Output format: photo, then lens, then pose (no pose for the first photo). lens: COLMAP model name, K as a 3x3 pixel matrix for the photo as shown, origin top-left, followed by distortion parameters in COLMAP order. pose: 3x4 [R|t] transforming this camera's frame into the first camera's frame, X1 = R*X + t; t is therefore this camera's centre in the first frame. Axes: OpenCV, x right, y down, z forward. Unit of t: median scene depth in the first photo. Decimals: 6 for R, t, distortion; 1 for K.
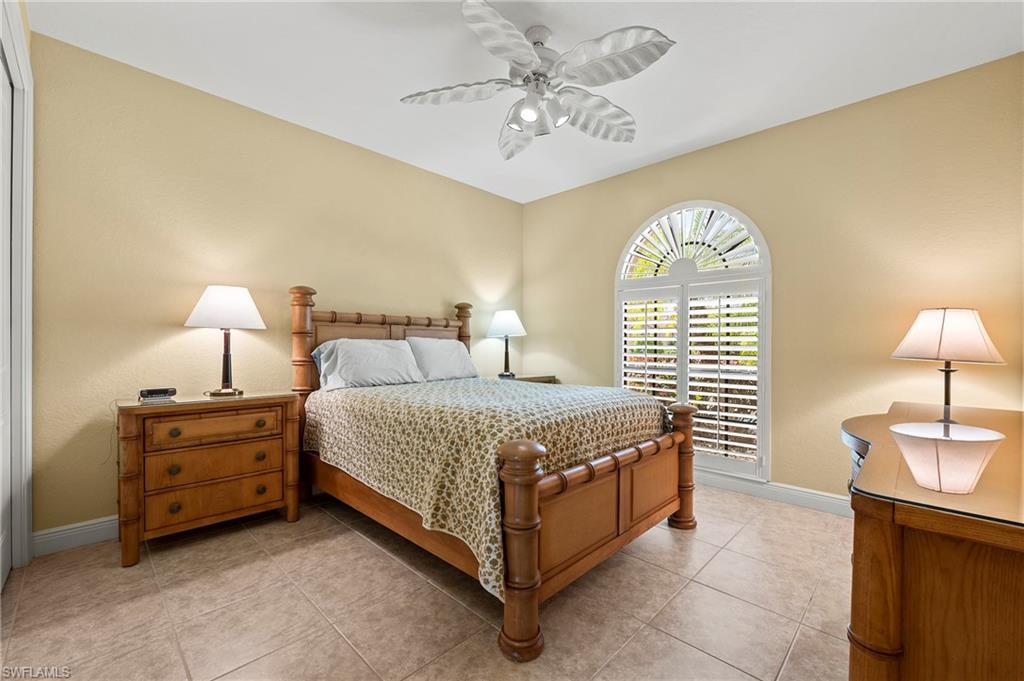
lens RADIAL K [[414.4, 0, 525.9], [0, 414.4, 348.3], [0, 0, 1]] dist [-0.001477, -0.000118]
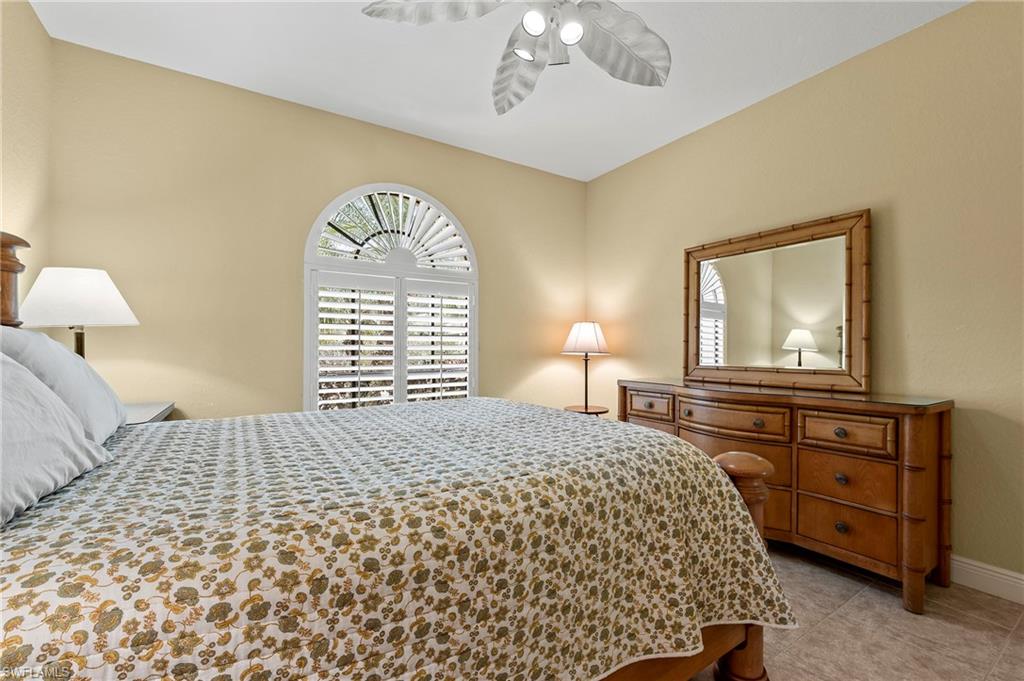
lens RADIAL K [[414.4, 0, 525.9], [0, 414.4, 348.3], [0, 0, 1]] dist [-0.001477, -0.000118]
pose [[0.255957, -0.012514, 0.966607, -0.461459], [0.007308, 0.999913, 0.011010, -0.008546], [-0.966661, 0.004246, 0.256026, 0.568786]]
